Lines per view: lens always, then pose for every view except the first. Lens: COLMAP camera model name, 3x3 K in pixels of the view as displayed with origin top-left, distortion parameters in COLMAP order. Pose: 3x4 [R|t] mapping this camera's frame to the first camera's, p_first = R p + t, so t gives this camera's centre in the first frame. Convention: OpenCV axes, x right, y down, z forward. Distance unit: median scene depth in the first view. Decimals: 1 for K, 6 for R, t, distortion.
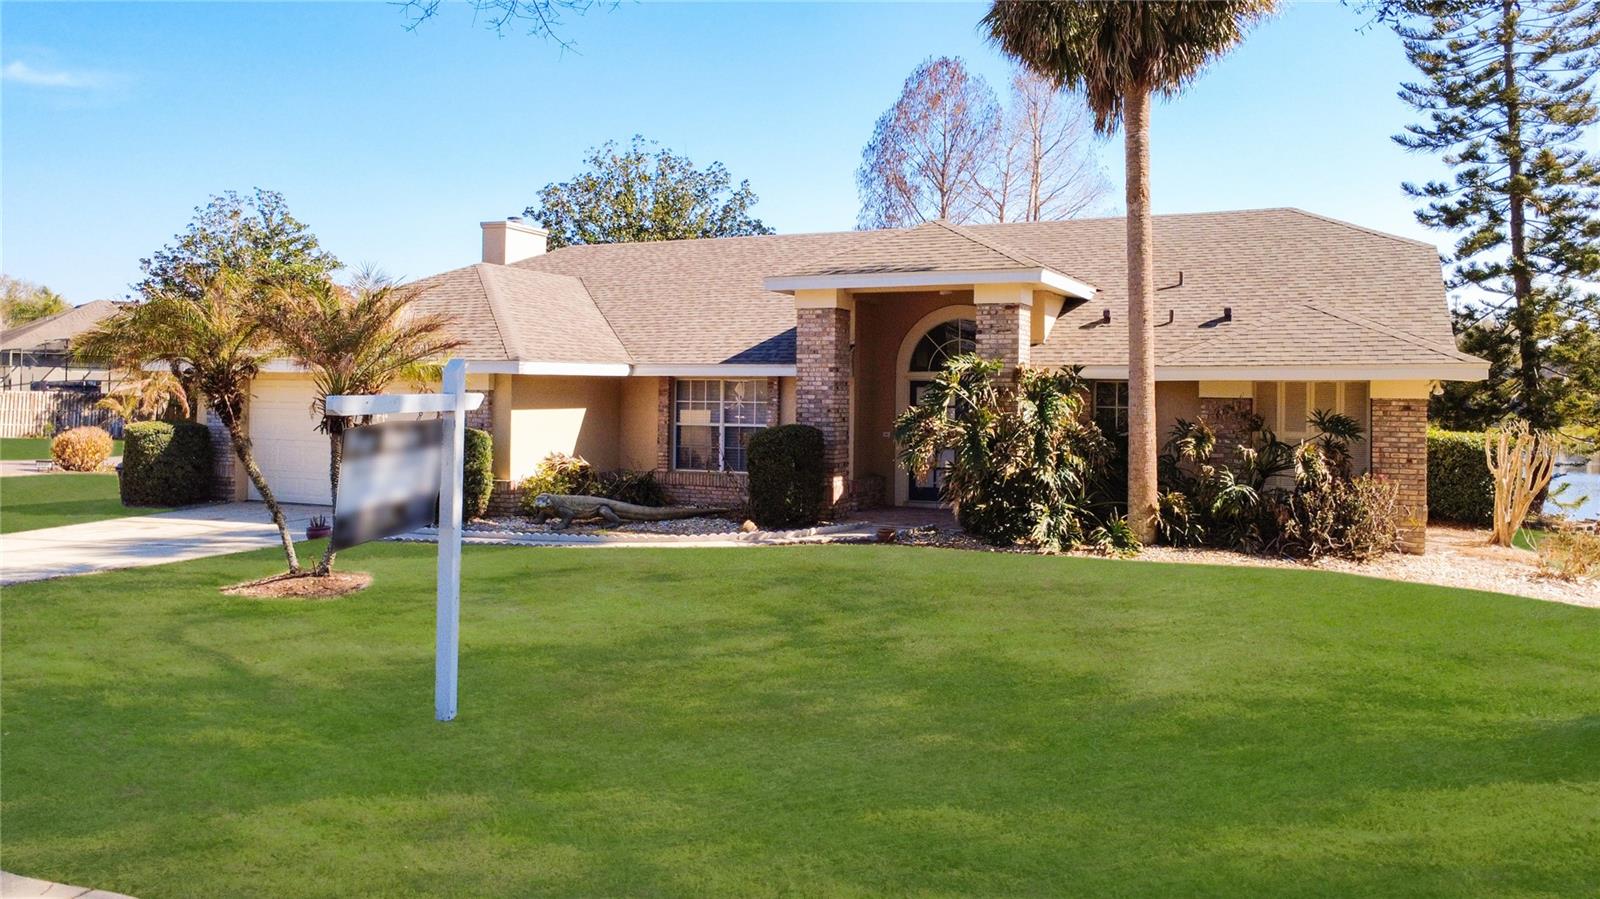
lens RADIAL K [[1271.3, 0, 826.2], [0, 1271.3, 363.5], [0, 0, 1]] dist [-0.002182, -0.002994]
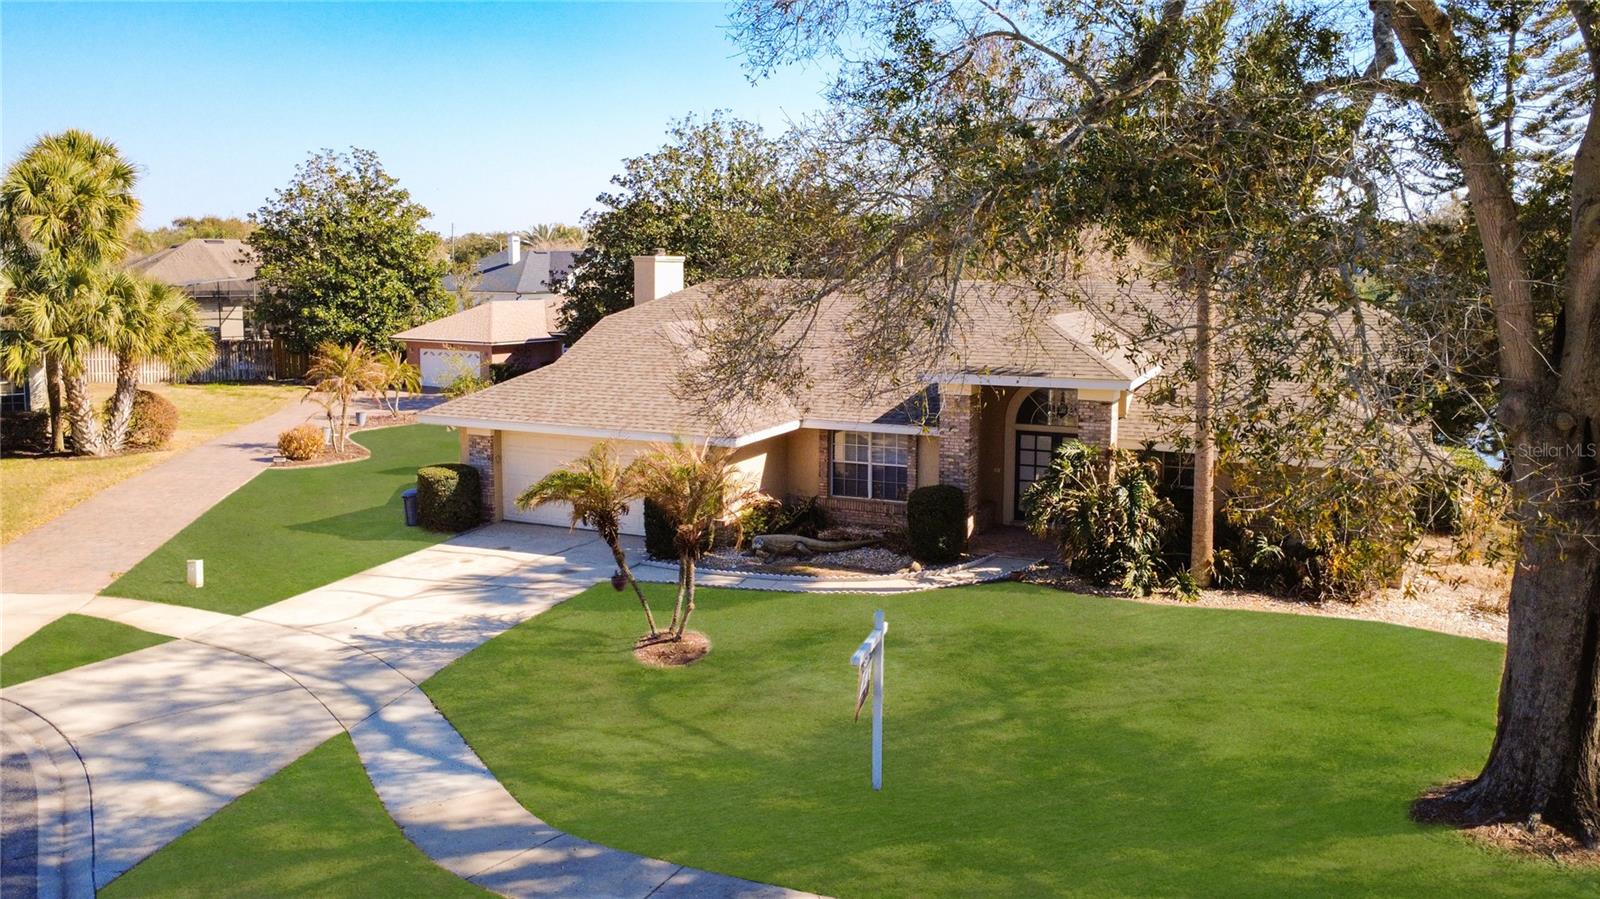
lens RADIAL K [[1317.3, 0, 810.6], [0, 1317.3, 394.5], [0, 0, 1]] dist [-0.001362, 0.005053]
pose [[0.999907, -0.008120, -0.010995, -0.149356], [0.009575, 0.990169, 0.139546, -0.246539], [0.009754, -0.139638, 0.990155, -0.380837]]
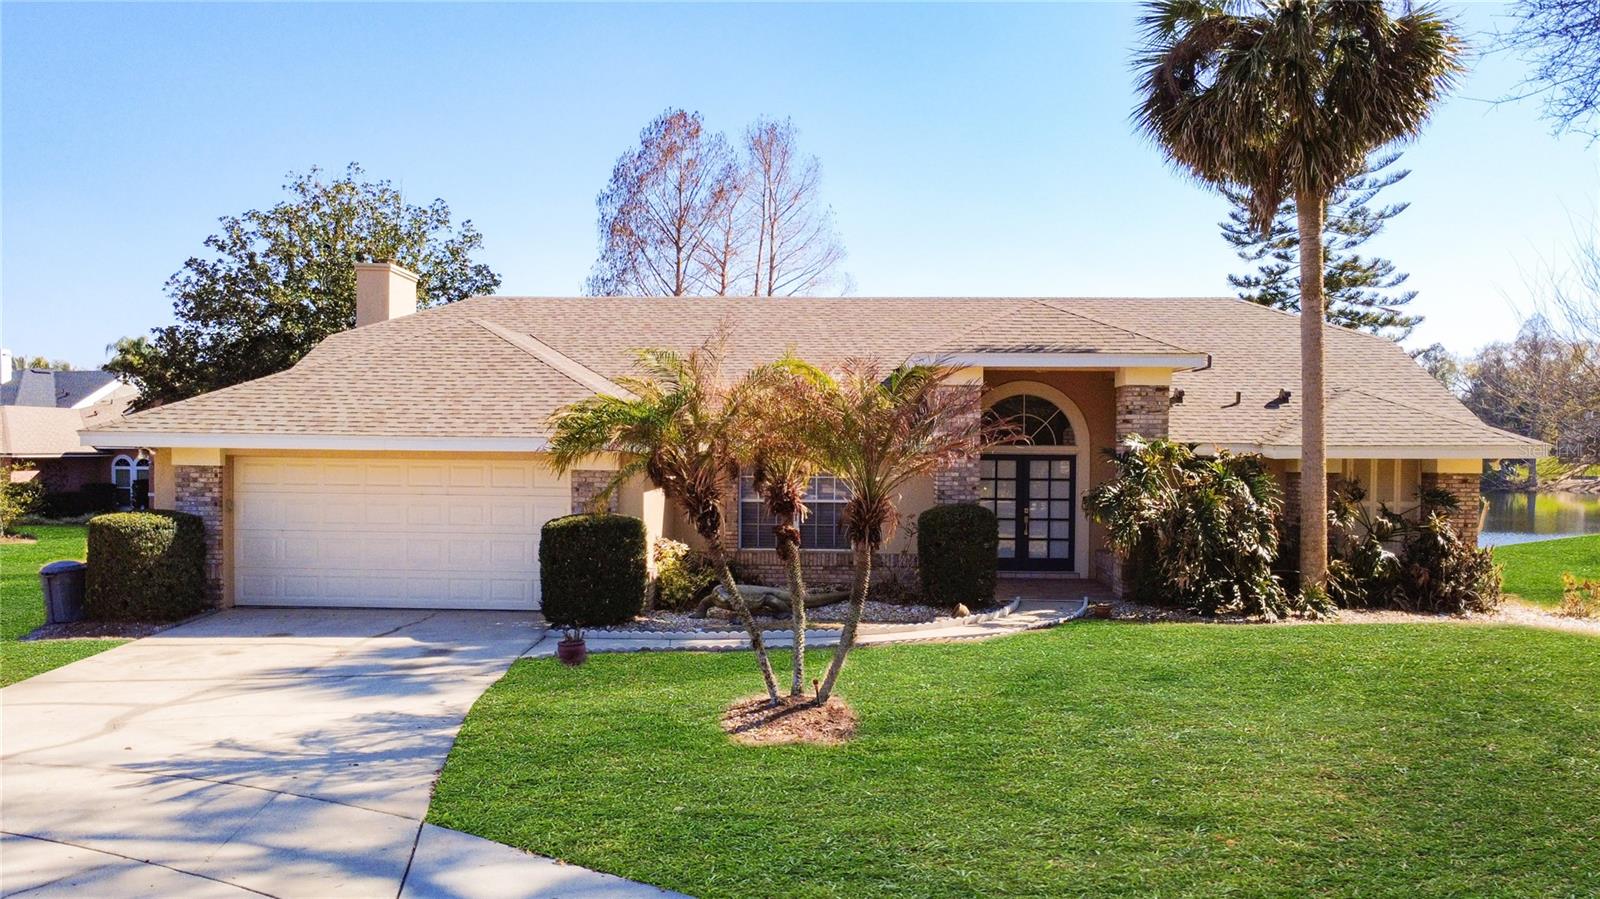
lens RADIAL K [[1229.4, 0, 821.5], [0, 1229.4, 473.6], [0, 0, 1]] dist [-0.004658, 0.004095]
pose [[0.915845, -0.012510, 0.401337, -0.511278], [-0.009411, 0.998571, 0.052602, -0.024646], [-0.401422, -0.051952, 0.914419, 0.170807]]
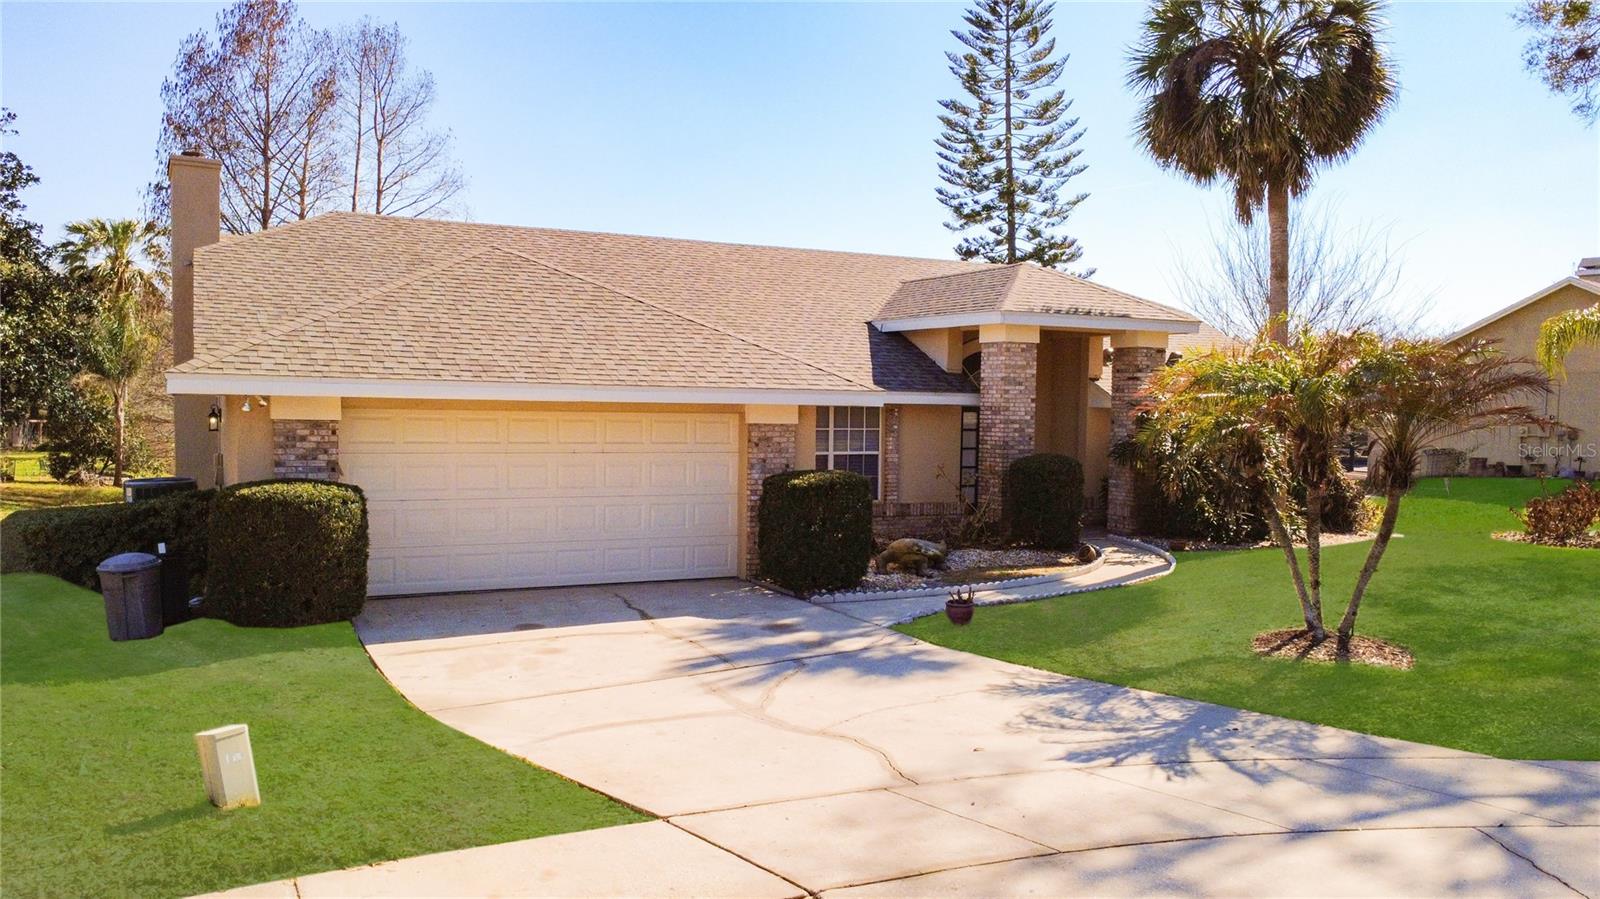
lens RADIAL K [[1229.4, 0, 821.5], [0, 1229.4, 473.6], [0, 0, 1]] dist [-0.004658, 0.004095]
pose [[0.582732, -0.050028, 0.811123, -0.968067], [-0.032840, 0.995838, 0.085014, -0.016783], [-0.812001, -0.076178, 0.578664, 0.547999]]
